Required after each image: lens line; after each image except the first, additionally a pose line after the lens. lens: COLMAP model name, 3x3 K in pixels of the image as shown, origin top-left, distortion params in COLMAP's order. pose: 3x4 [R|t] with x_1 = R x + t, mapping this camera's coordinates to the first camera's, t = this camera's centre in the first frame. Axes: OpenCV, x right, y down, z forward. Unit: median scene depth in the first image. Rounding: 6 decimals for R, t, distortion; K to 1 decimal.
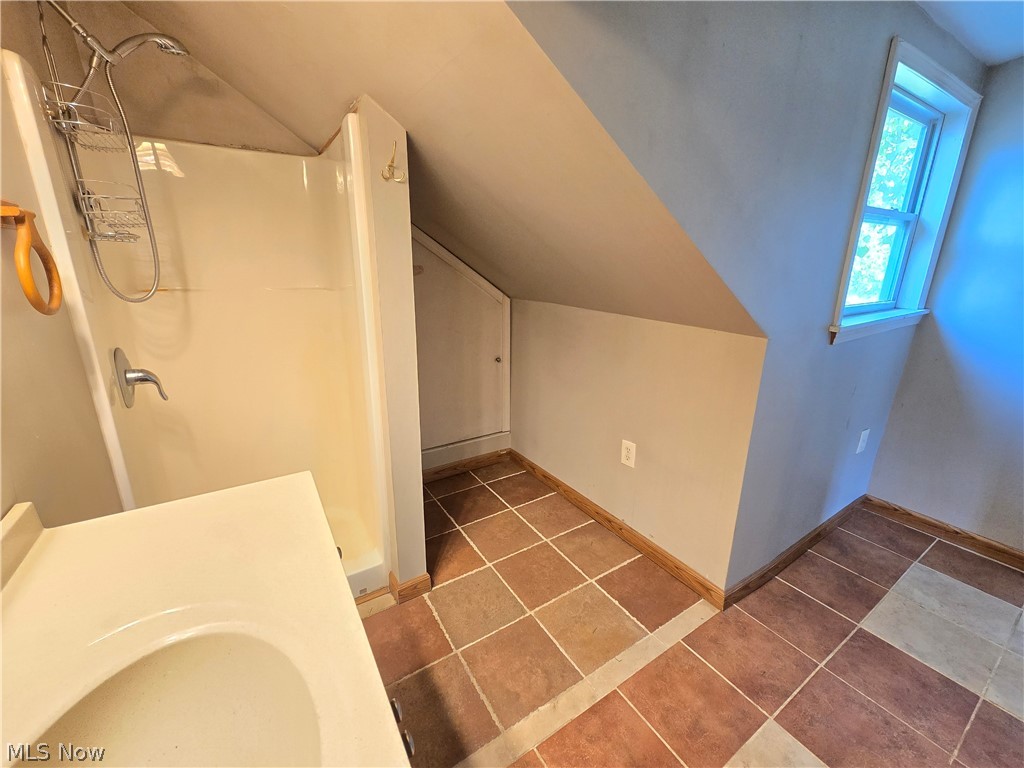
lens RADIAL K [[422.4, 0, 512.0], [0, 422.4, 384.0], [0, 0, 1]] dist [0.002448, 0.000722]
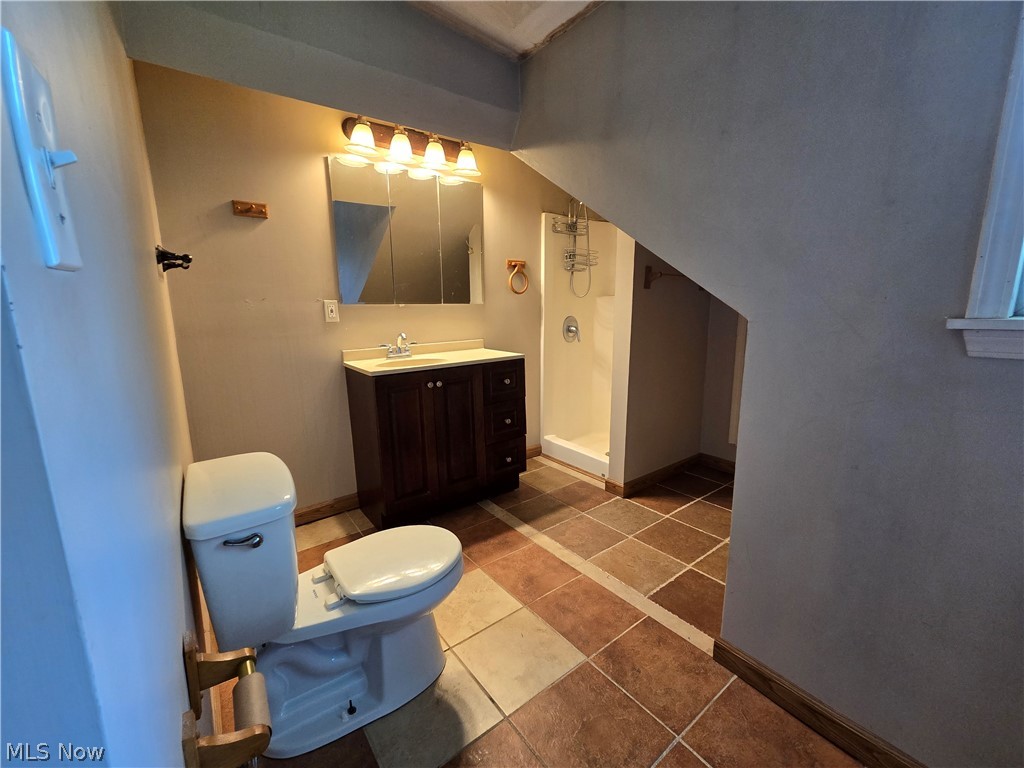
lens RADIAL K [[422.4, 0, 512.0], [0, 422.4, 384.0], [0, 0, 1]] dist [0.002448, 0.000722]
pose [[0.075079, 0.165775, -0.983302, 1.345802], [-0.271936, 0.952113, 0.139753, 0.033570], [0.959382, 0.256902, 0.116564, 0.459436]]
